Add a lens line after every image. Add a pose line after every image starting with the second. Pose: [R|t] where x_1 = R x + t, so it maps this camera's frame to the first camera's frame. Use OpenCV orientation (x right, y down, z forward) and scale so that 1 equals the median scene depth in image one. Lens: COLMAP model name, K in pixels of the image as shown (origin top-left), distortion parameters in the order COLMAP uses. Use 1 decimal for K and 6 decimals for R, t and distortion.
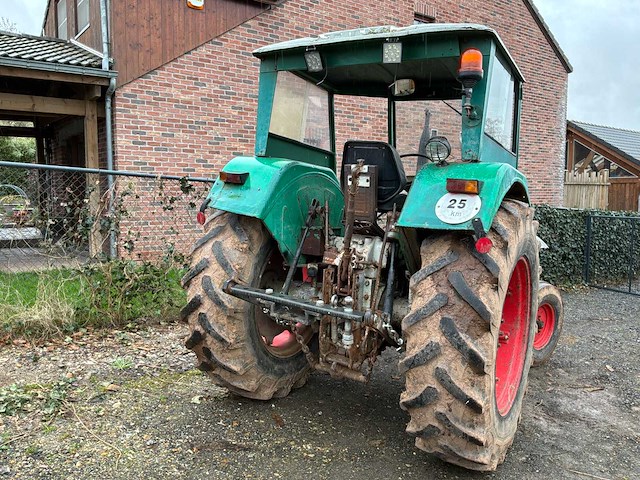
lens RADIAL K [[526.1, 0, 320.0], [0, 526.1, 240.0], [0, 0, 1]] dist [0.106959, -0.196997]
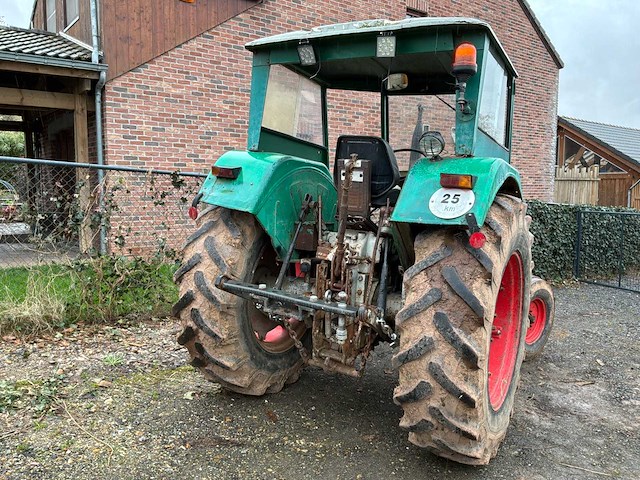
lens RADIAL K [[526.1, 0, 320.0], [0, 526.1, 240.0], [0, 0, 1]] dist [0.106959, -0.196997]
pose [[0.999871, -0.000366, 0.016038, -0.003004], [0.000228, 0.999963, 0.008627, 0.000630], [-0.016041, -0.008622, 0.999834, 0.004033]]
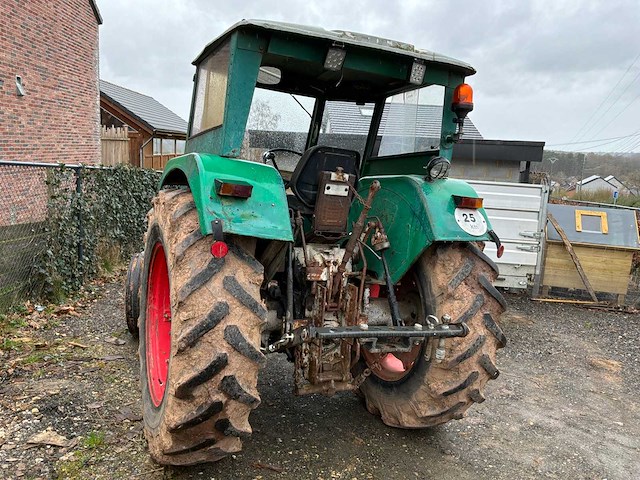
lens RADIAL K [[526.1, 0, 320.0], [0, 526.1, 240.0], [0, 0, 1]] dist [0.106959, -0.196997]
pose [[0.559909, -0.113294, 0.820772, -0.708285], [0.024881, 0.992460, 0.120019, -0.131609], [-0.828181, -0.046779, 0.558506, 0.466586]]
